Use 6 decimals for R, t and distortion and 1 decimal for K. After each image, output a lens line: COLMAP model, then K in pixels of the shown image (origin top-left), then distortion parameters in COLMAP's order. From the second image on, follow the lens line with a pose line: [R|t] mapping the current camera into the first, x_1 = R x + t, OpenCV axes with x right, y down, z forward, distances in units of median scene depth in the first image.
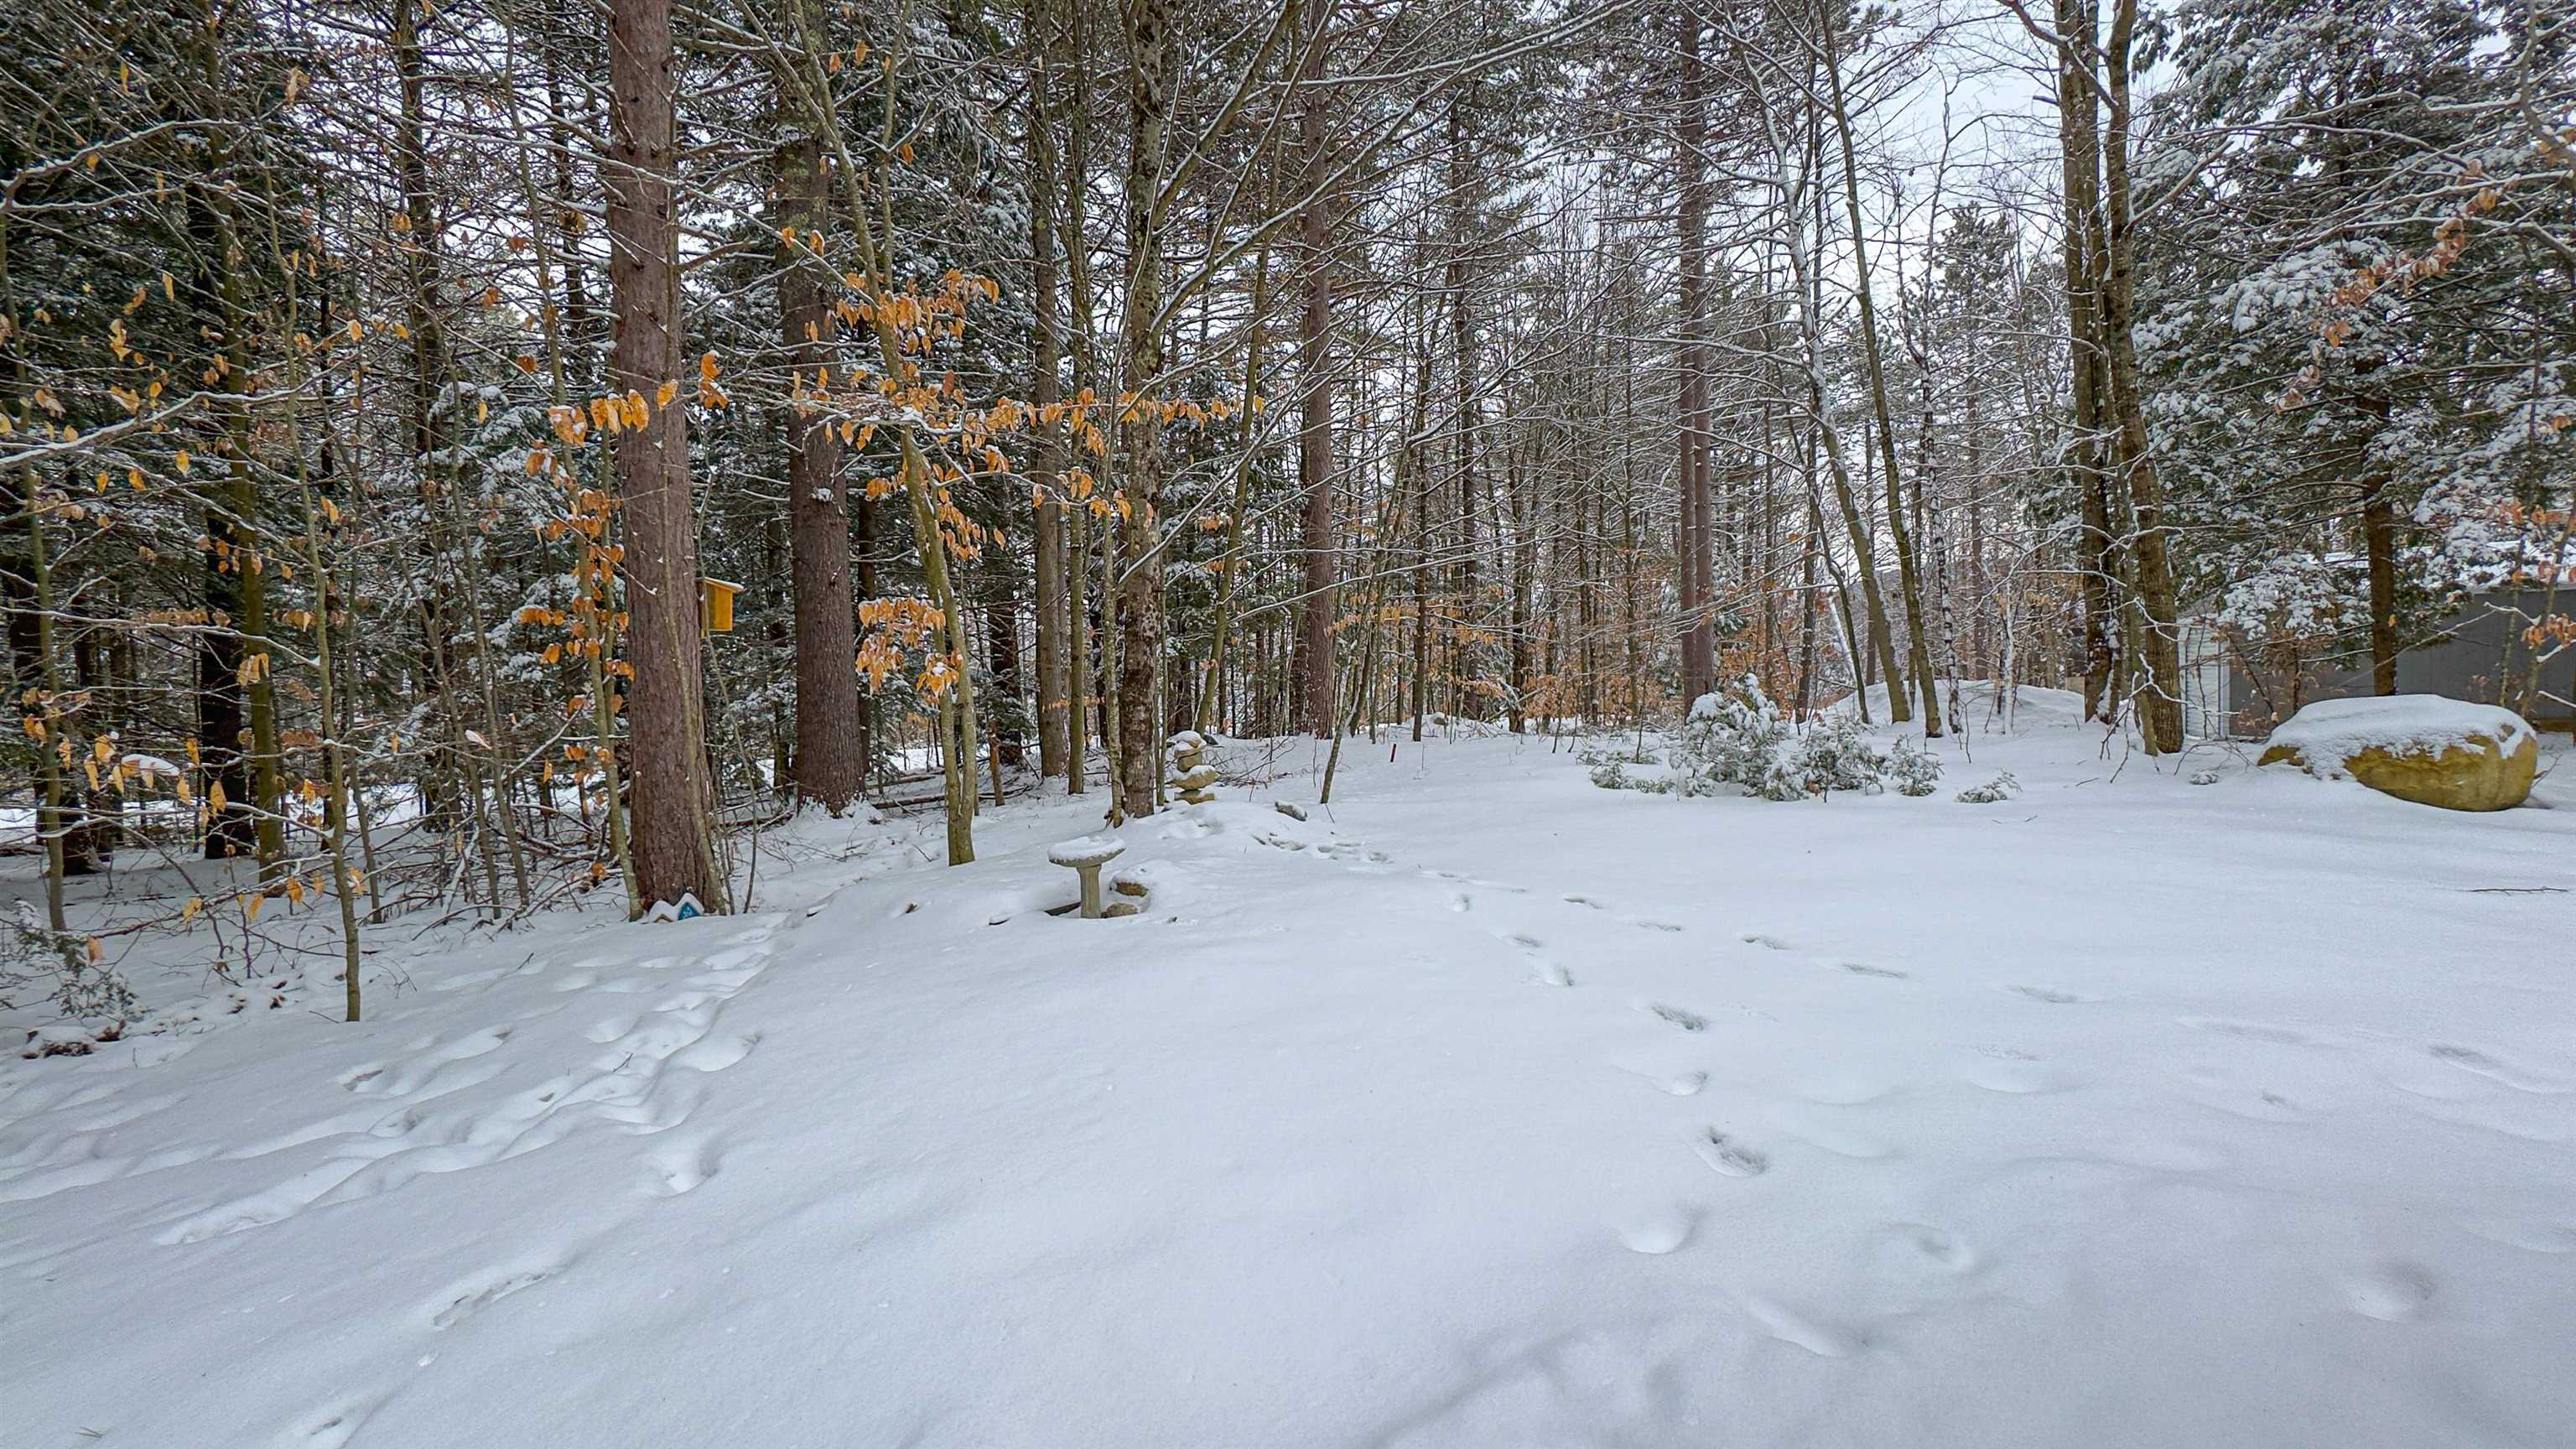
lens RADIAL K [[1033.7, 0, 1288.0], [0, 1033.7, 724.5], [0, 0, 1]] dist [0.009778, -0.000412]
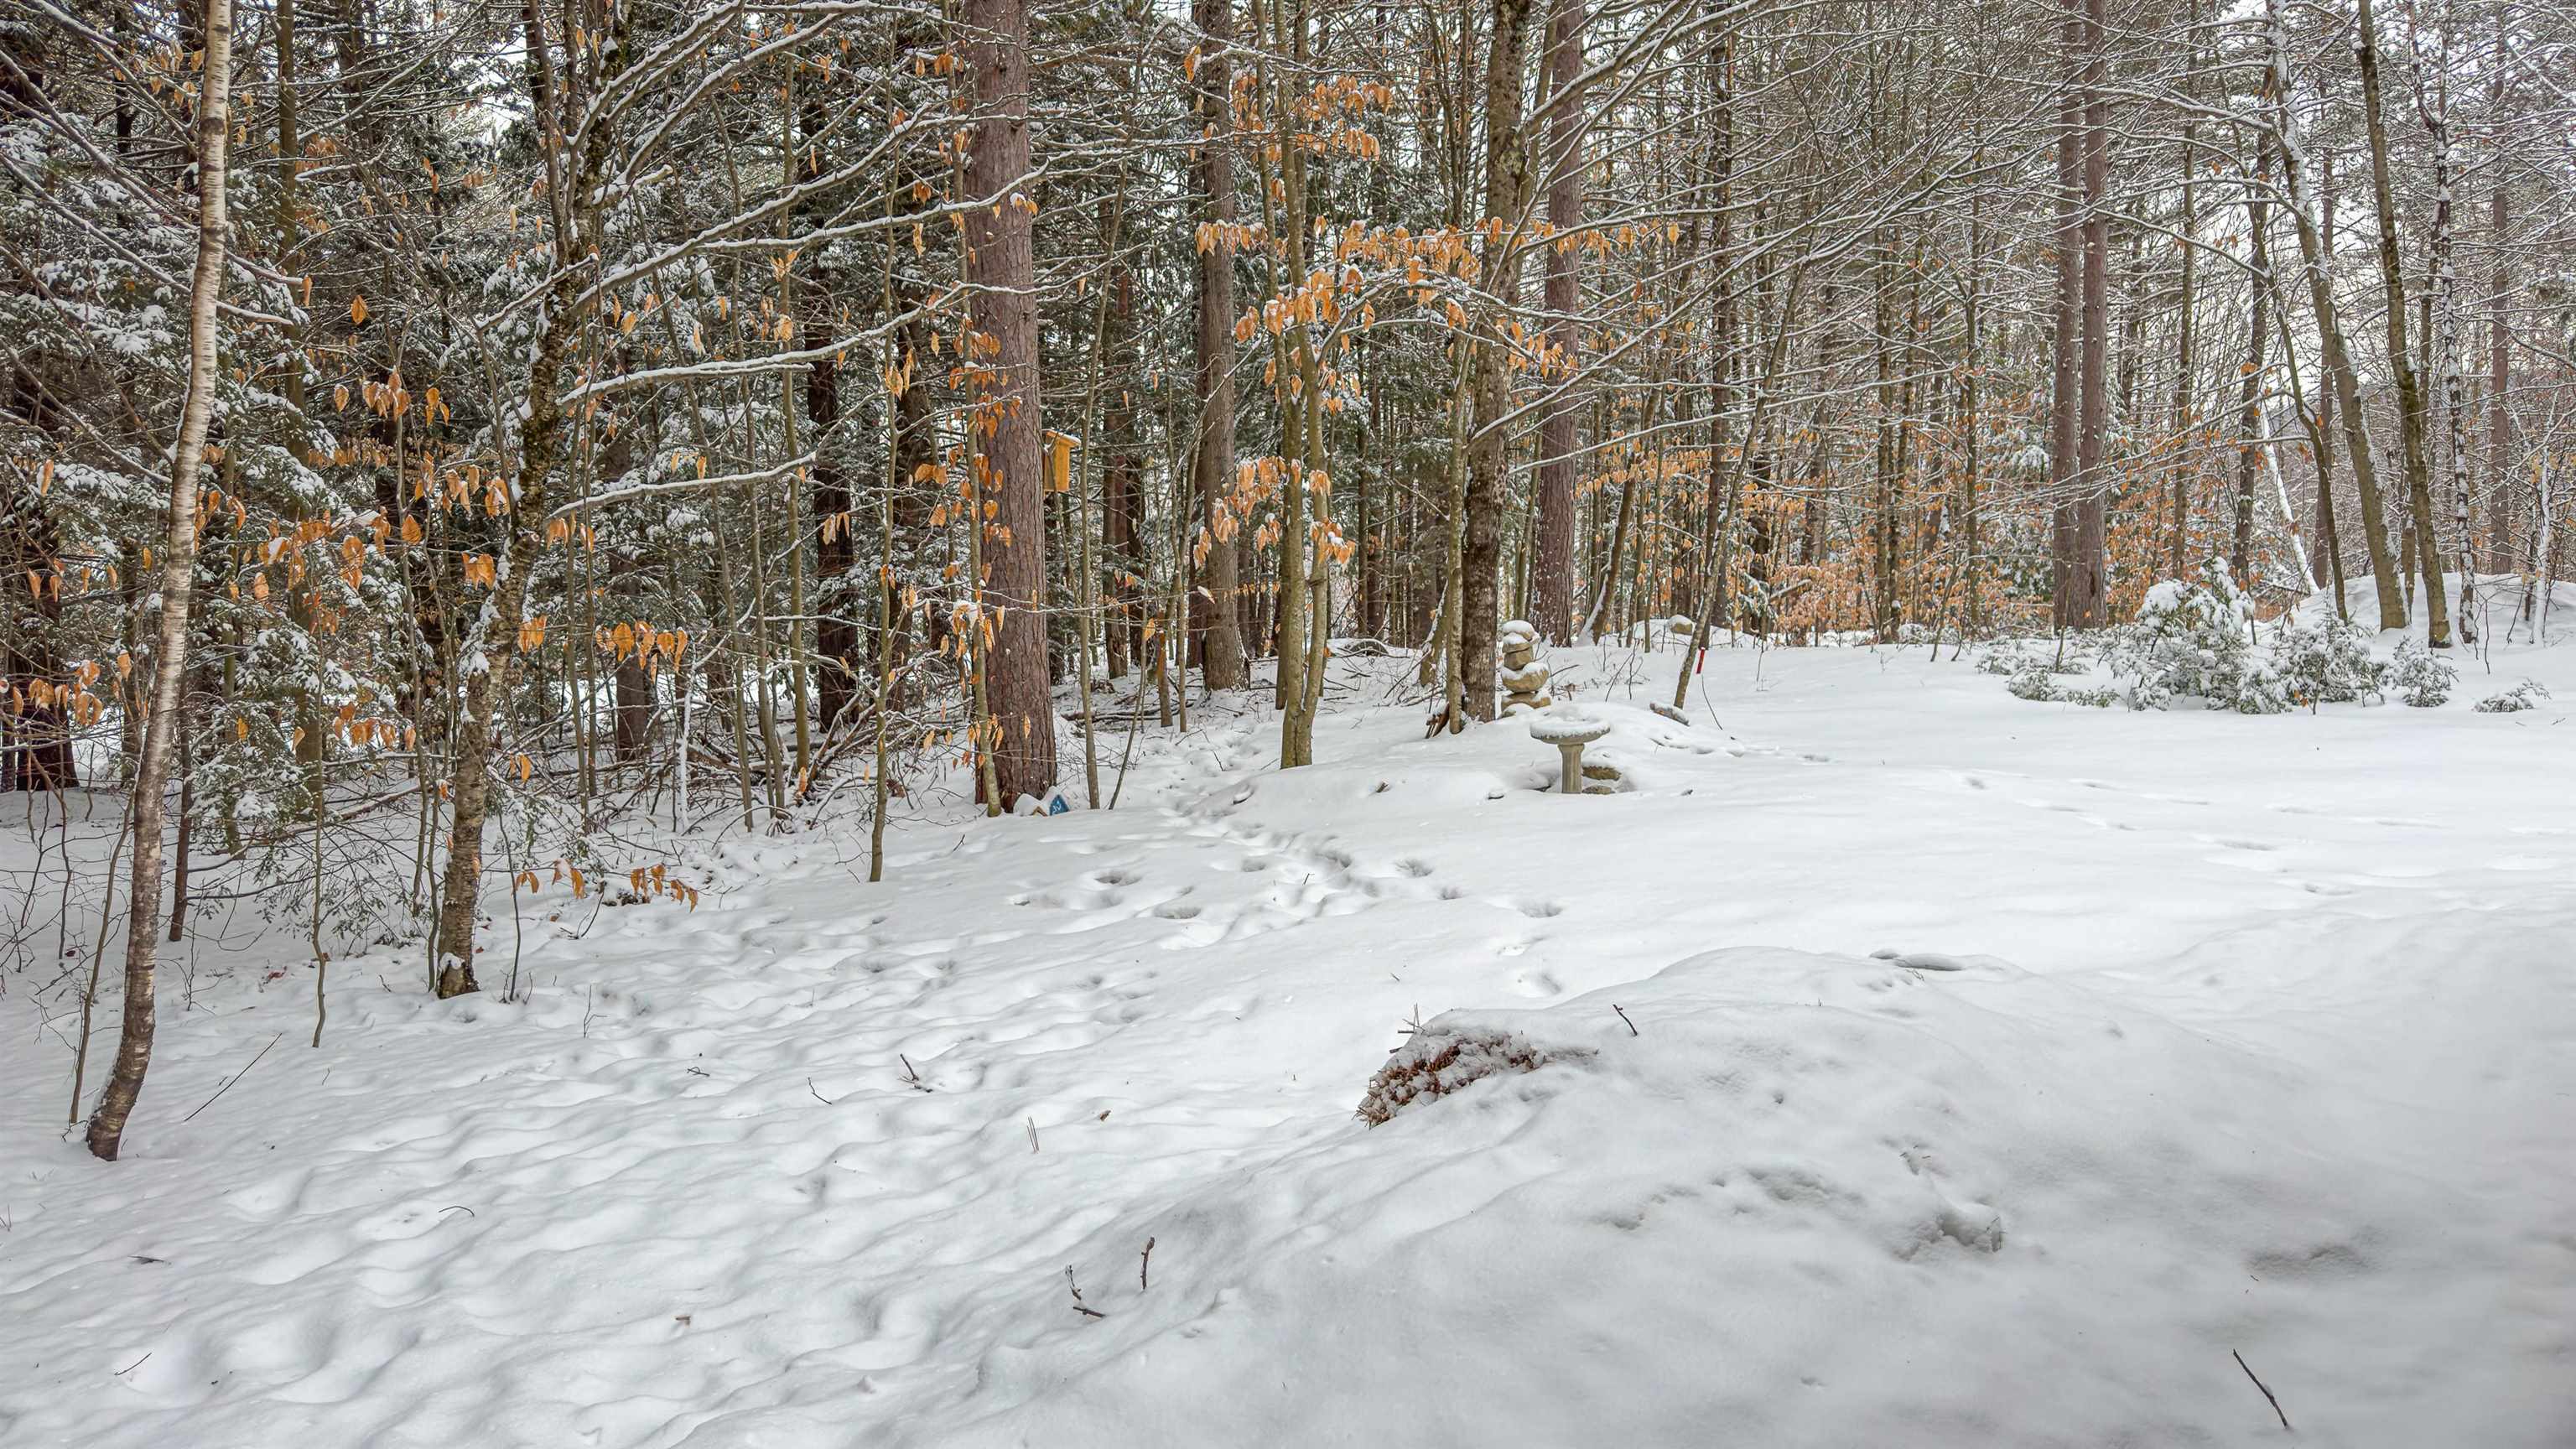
lens RADIAL K [[1879.6, 0, 1288.8], [0, 1879.6, 703.8], [0, 0, 1]] dist [0.136324, -0.153212]
pose [[0.999389, 0.012767, 0.032547, -0.328594], [-0.013682, 0.999513, 0.028058, 0.033024], [-0.032173, -0.028486, 0.999076, -0.480292]]
